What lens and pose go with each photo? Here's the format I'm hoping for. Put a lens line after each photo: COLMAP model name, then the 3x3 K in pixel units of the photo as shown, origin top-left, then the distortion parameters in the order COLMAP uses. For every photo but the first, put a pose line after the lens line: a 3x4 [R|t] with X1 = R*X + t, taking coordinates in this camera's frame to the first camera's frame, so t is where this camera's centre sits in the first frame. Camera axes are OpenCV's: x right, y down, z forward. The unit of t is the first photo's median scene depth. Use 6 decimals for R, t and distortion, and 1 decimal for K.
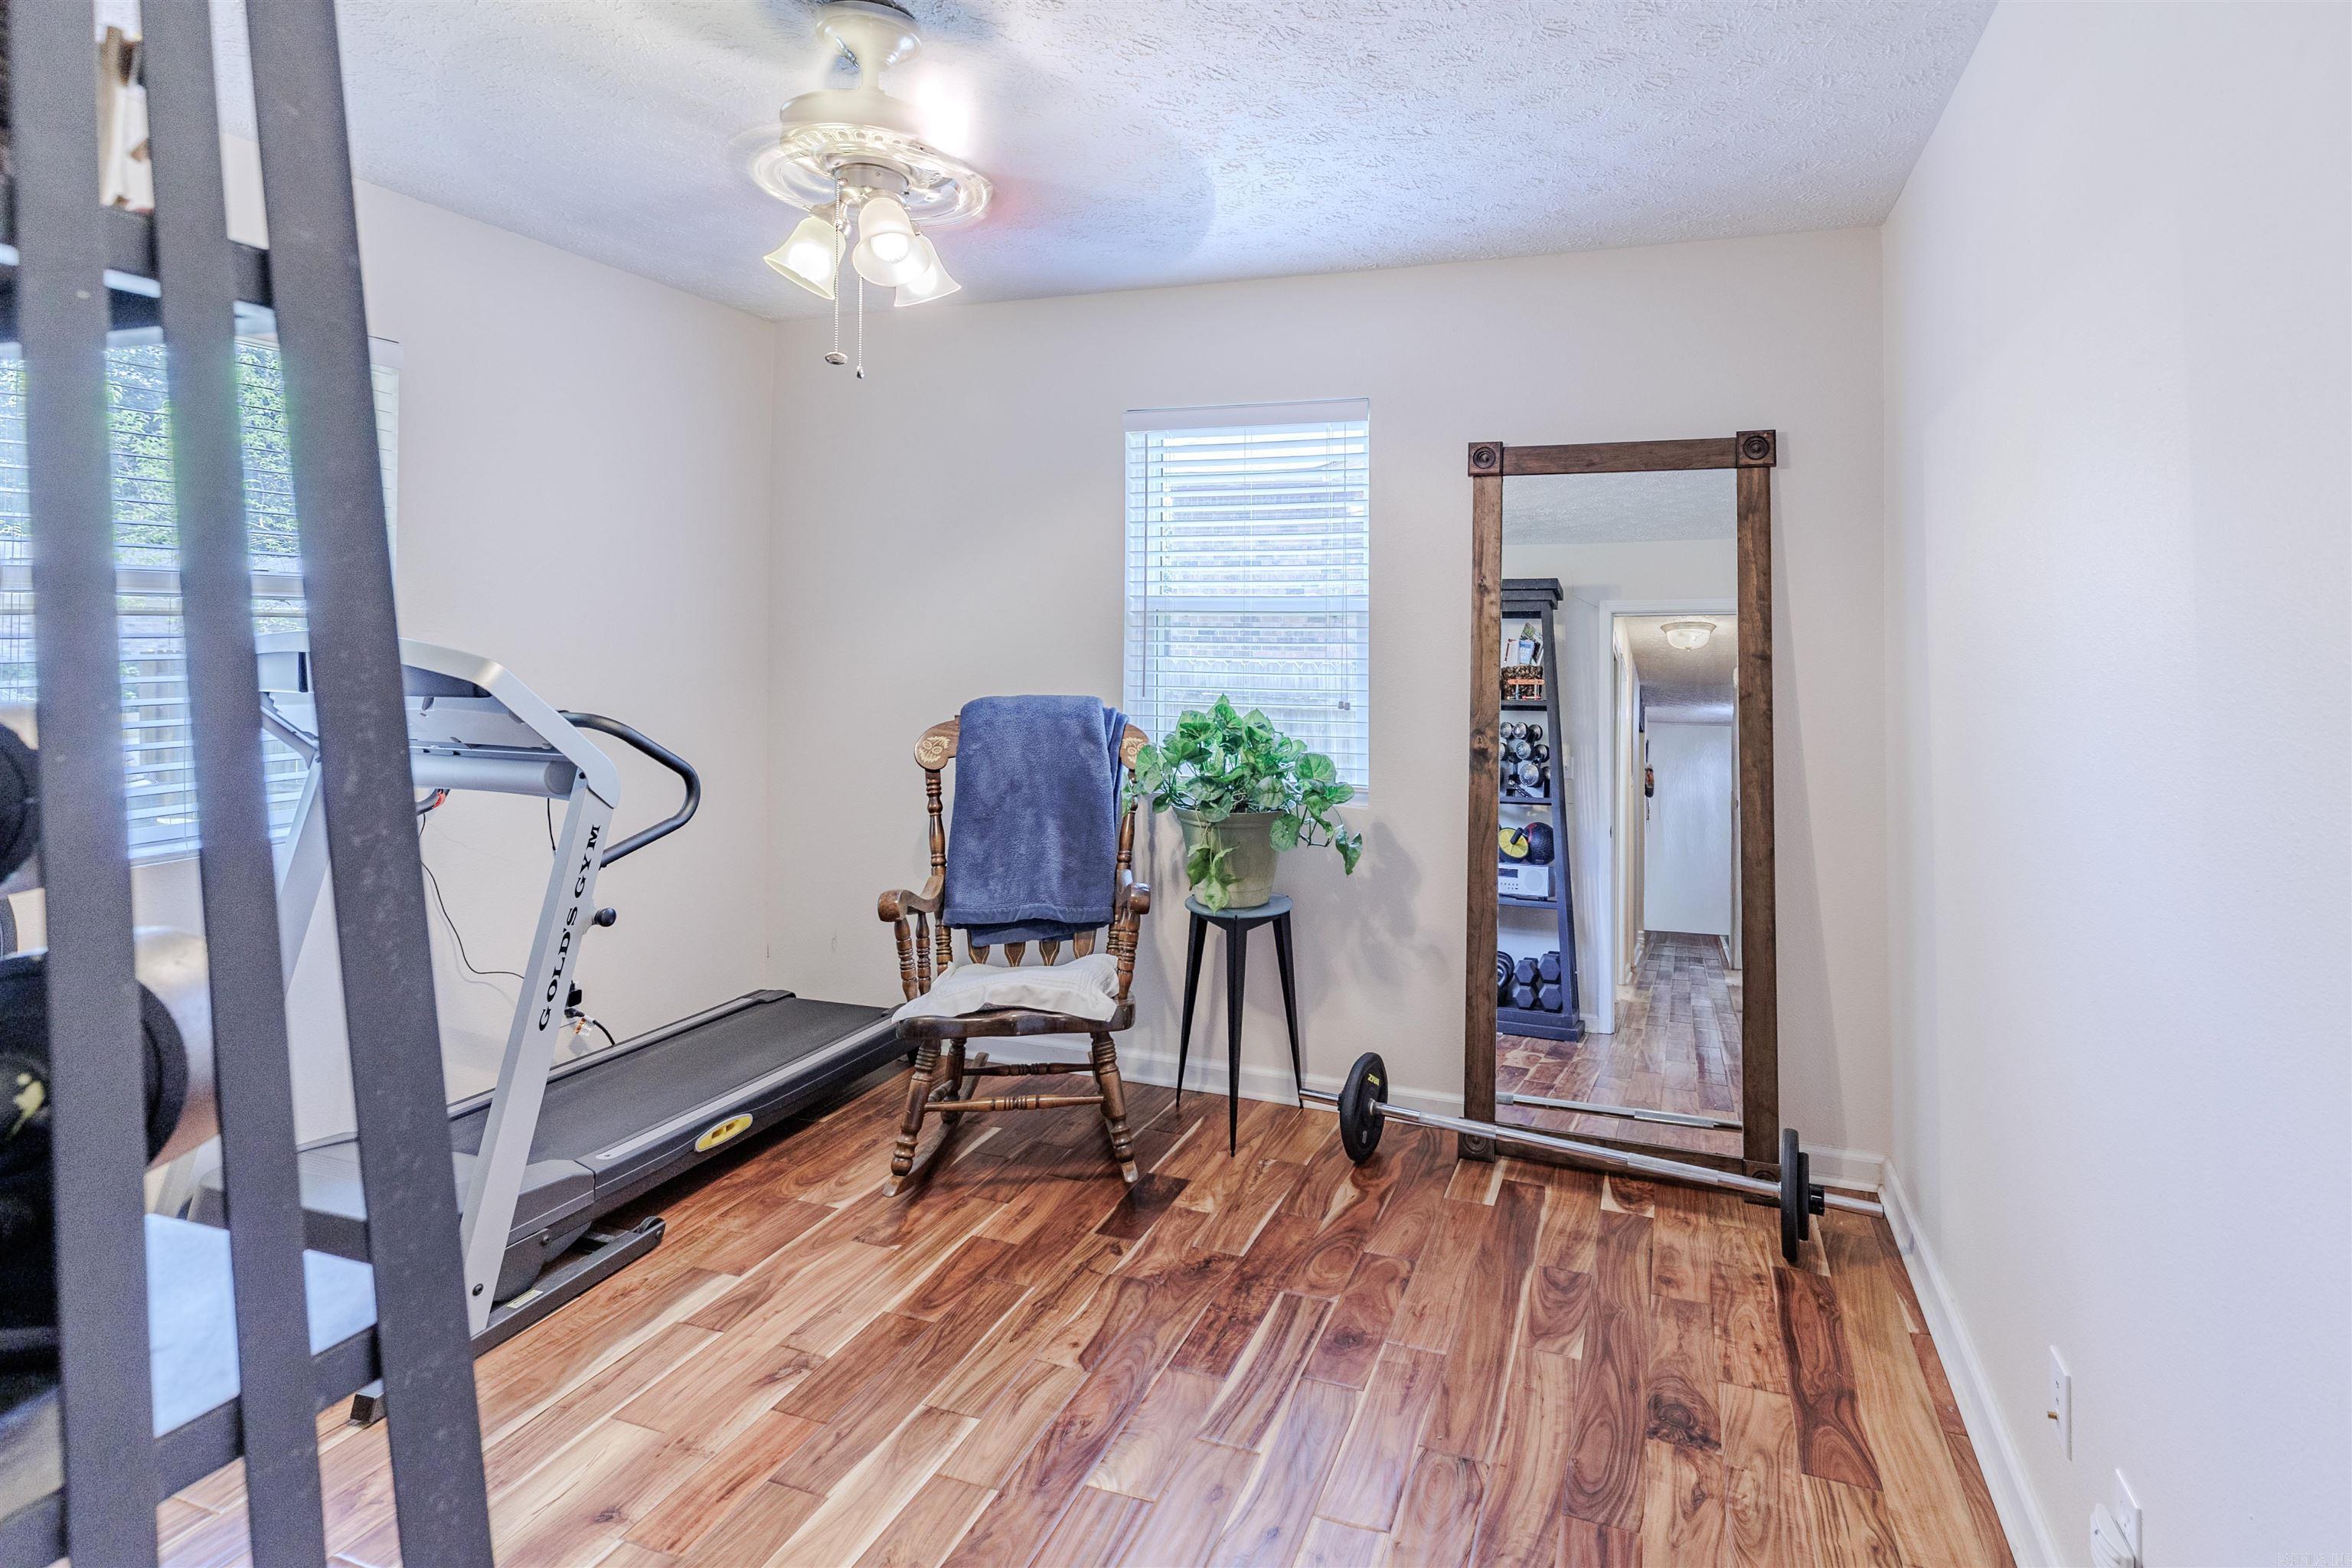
lens RADIAL K [[1072.6, 0, 1176.2], [0, 1072.6, 619.3], [0, 0, 1]] dist [0.000044, -0.000344]
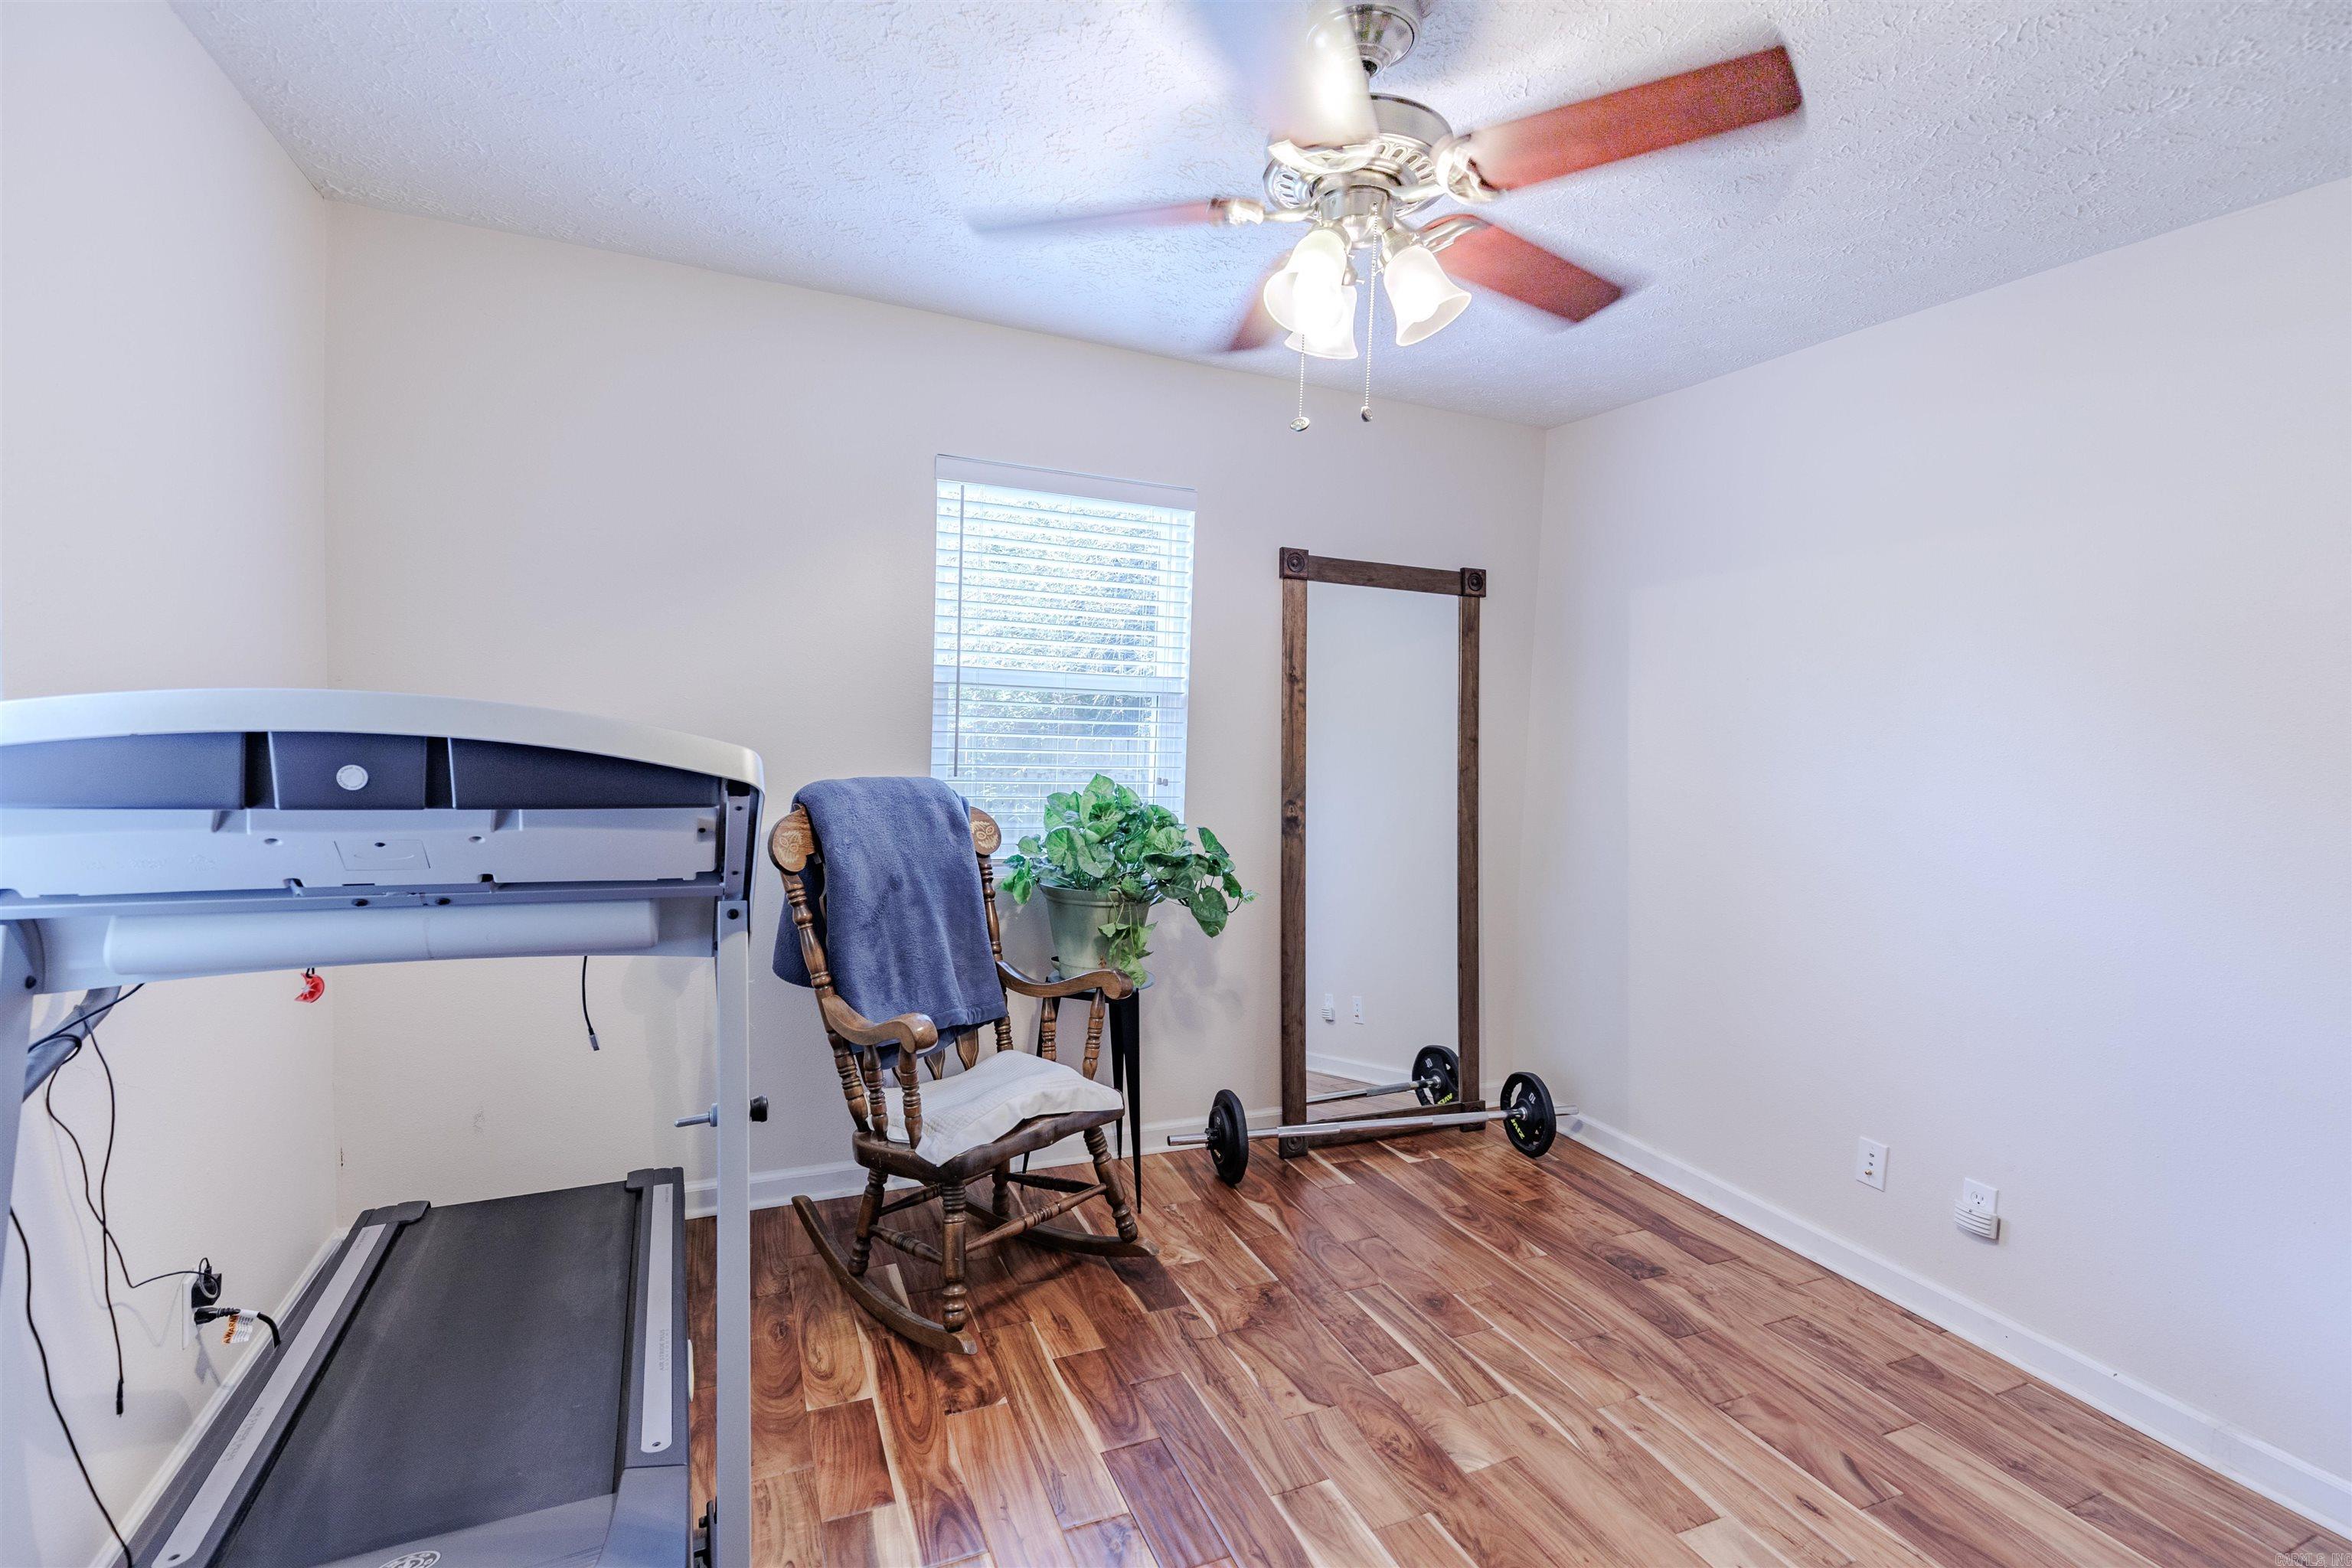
lens RADIAL K [[1053.2, 0, 1176.0], [0, 1053.2, 784.0], [0, 0, 1]] dist [0.003597, -0.000025]
pose [[0.753983, -0.024182, 0.656449, -0.605450], [-0.038780, 0.995941, 0.081229, -0.002319], [-0.655749, -0.086702, 0.749984, 0.246928]]
